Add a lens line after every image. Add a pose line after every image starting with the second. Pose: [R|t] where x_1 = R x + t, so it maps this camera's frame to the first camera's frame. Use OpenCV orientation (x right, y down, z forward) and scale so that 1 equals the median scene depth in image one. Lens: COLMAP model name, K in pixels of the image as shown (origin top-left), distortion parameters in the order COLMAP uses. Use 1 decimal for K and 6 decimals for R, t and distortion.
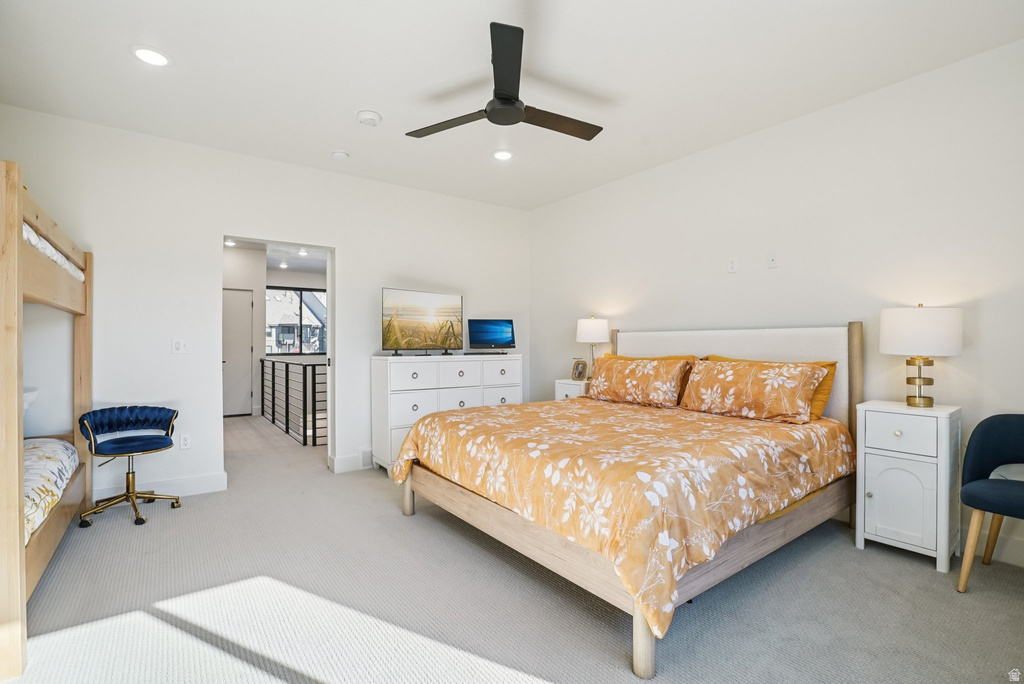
lens RADIAL K [[474.6, 0, 516.9], [0, 474.6, 342.8], [0, 0, 1]] dist [-0.037239, 0.007080]
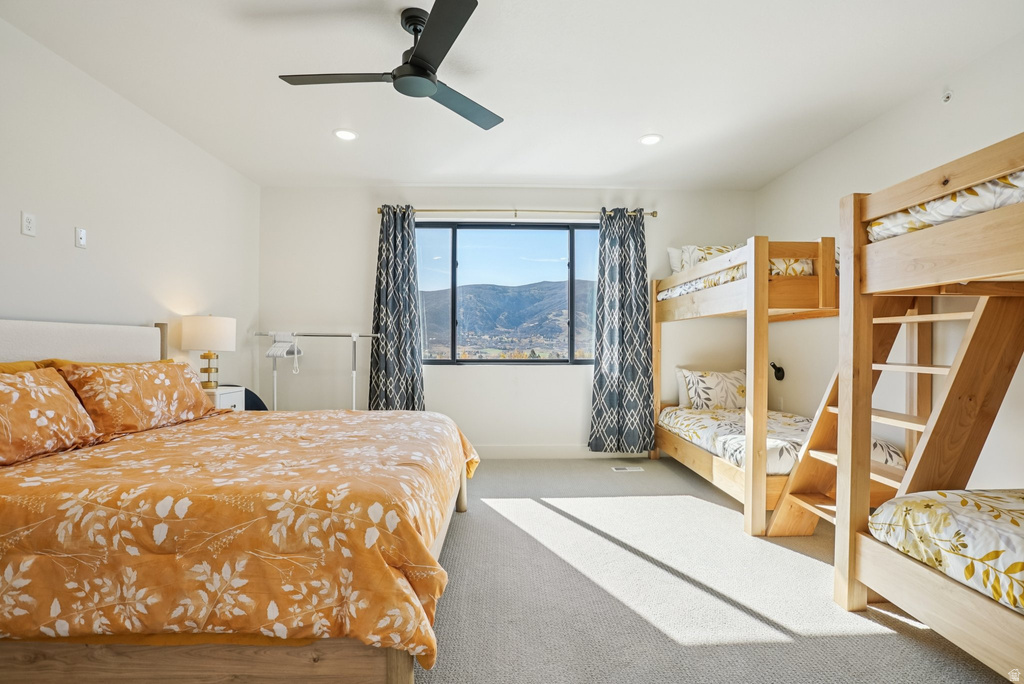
lens RADIAL K [[490.7, 0, 512.6], [0, 490.7, 343.8], [0, 0, 1]] dist [-0.030623, 0.004465]
pose [[-0.816492, 0.003031, 0.577348, -0.586743], [-0.002239, 0.999962, -0.008416, 0.010277], [-0.577352, -0.008164, -0.816455, 1.360669]]
